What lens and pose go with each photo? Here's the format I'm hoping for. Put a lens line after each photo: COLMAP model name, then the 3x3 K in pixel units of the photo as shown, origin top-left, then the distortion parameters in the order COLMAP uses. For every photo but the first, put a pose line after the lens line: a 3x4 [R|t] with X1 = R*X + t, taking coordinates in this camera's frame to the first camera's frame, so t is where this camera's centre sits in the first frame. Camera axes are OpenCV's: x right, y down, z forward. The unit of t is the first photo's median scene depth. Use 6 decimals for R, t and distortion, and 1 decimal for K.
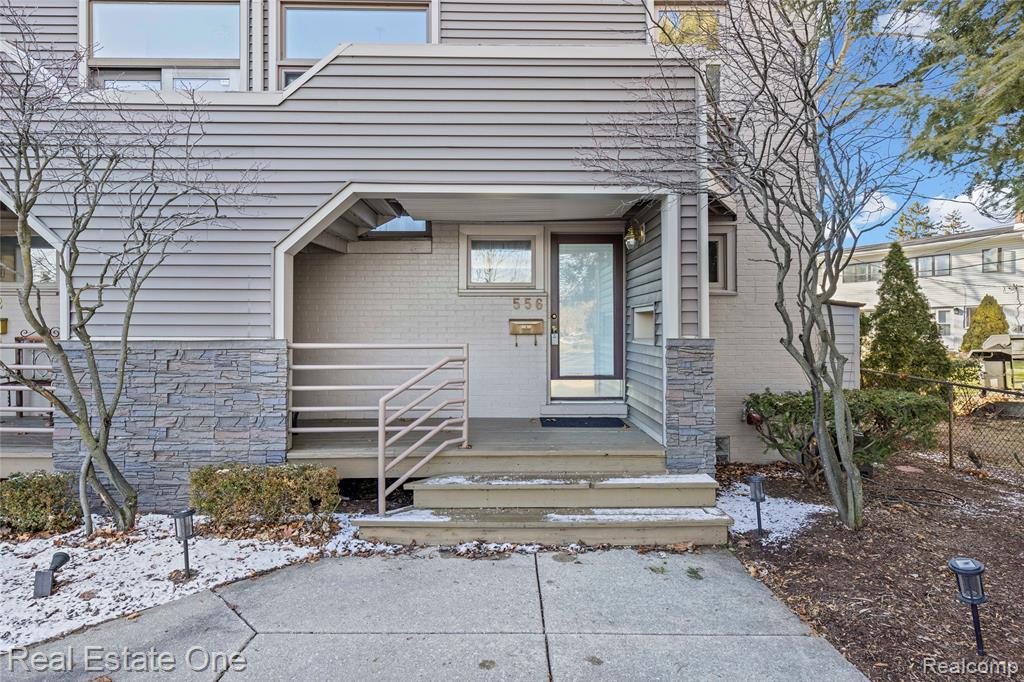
lens RADIAL K [[567.1, 0, 512.5], [0, 567.1, 332.4], [0, 0, 1]] dist [0.008197, -0.000637]
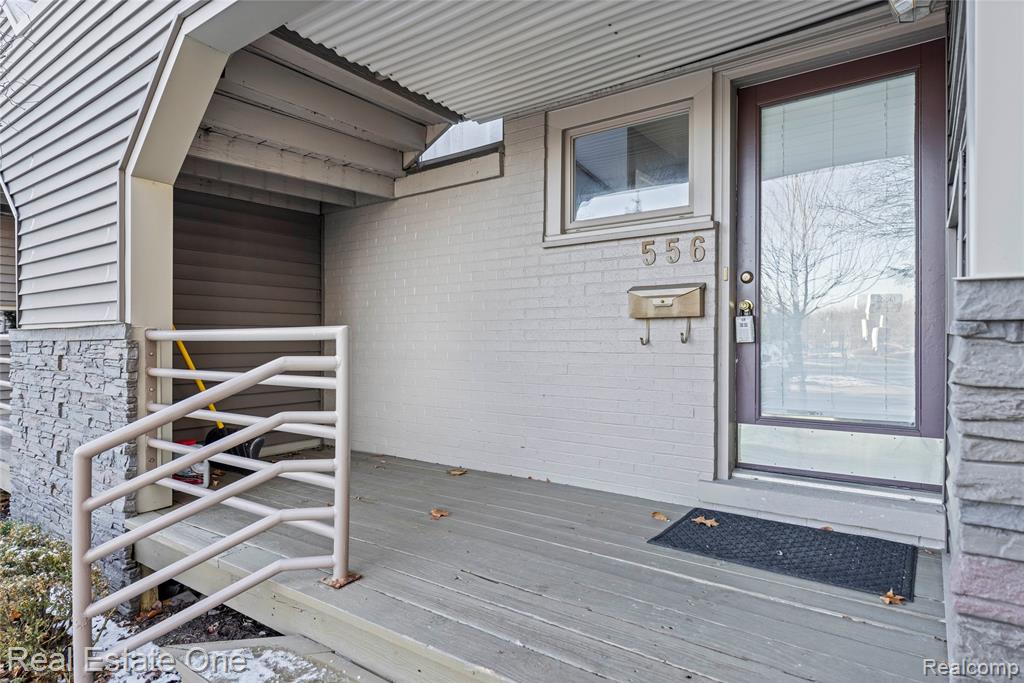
lens RADIAL K [[567.1, 0, 514.0], [0, 567.1, 340.1], [0, 0, 1]] dist [0.008197, -0.000637]
pose [[0.799674, -0.000054, -0.600434, 0.253513], [-0.001018, 0.999998, -0.001445, 0.027507], [0.600433, 0.001767, 0.799673, 0.719300]]
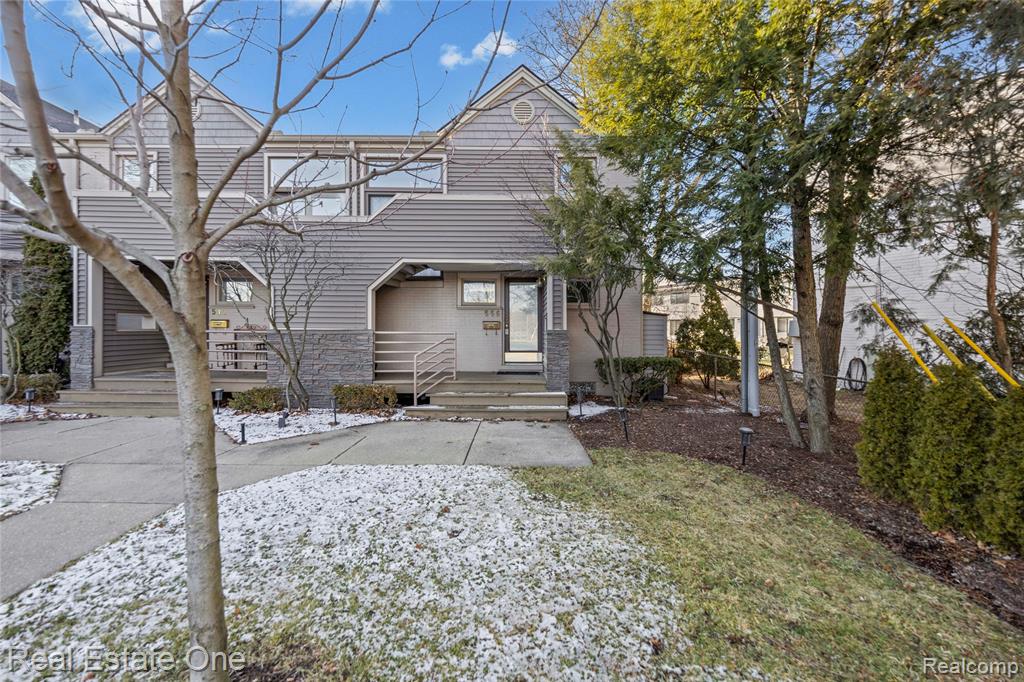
lens RADIAL K [[411.0, 0, 517.3], [0, 411.0, 331.8], [0, 0, 1]] dist [-0.001632, -0.000141]
pose [[0.999987, 0.004587, -0.002248, 0.149419], [-0.004591, 0.999988, -0.001962, 0.019627], [0.002239, 0.001972, 0.999996, -0.534704]]
